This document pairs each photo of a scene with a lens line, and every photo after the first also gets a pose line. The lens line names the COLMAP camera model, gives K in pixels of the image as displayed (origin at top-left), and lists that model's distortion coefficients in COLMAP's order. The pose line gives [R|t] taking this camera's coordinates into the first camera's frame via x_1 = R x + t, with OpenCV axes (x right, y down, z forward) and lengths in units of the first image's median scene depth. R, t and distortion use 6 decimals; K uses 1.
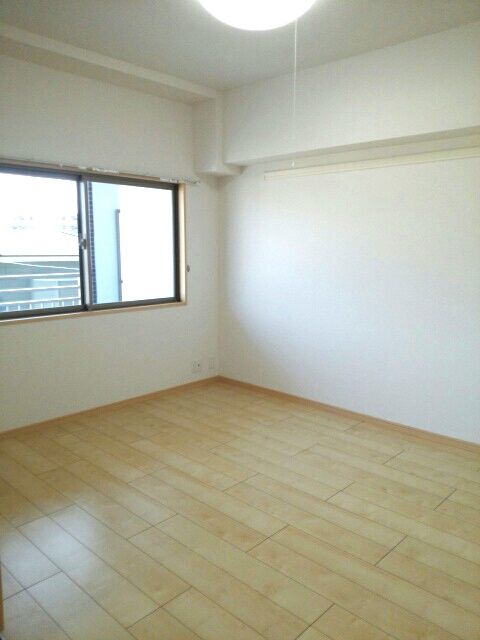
lens RADIAL K [[509.1, 0, 244.1], [0, 509.1, 321.1], [0, 0, 1]] dist [0.016241, -0.048126]
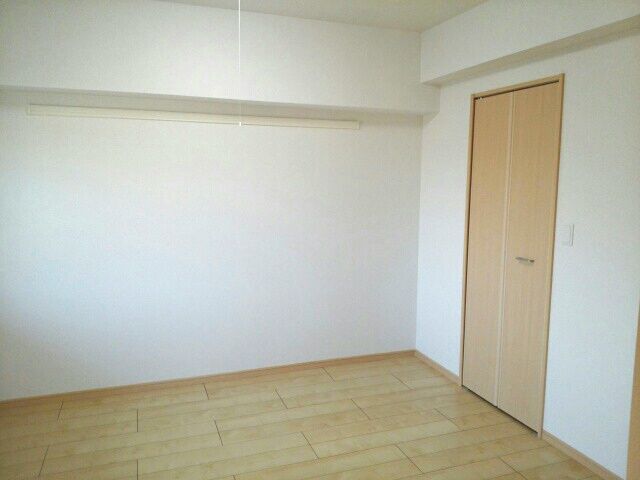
lens RADIAL K [[509.1, 0, 322.5], [0, 509.1, 235.8], [0, 0, 1]] dist [0.016241, -0.048126]
pose [[0.459120, -0.114584, 0.880954, -0.554090], [0.144633, 0.988058, 0.053137, -0.109591], [-0.876522, 0.103018, 0.470209, 0.394314]]
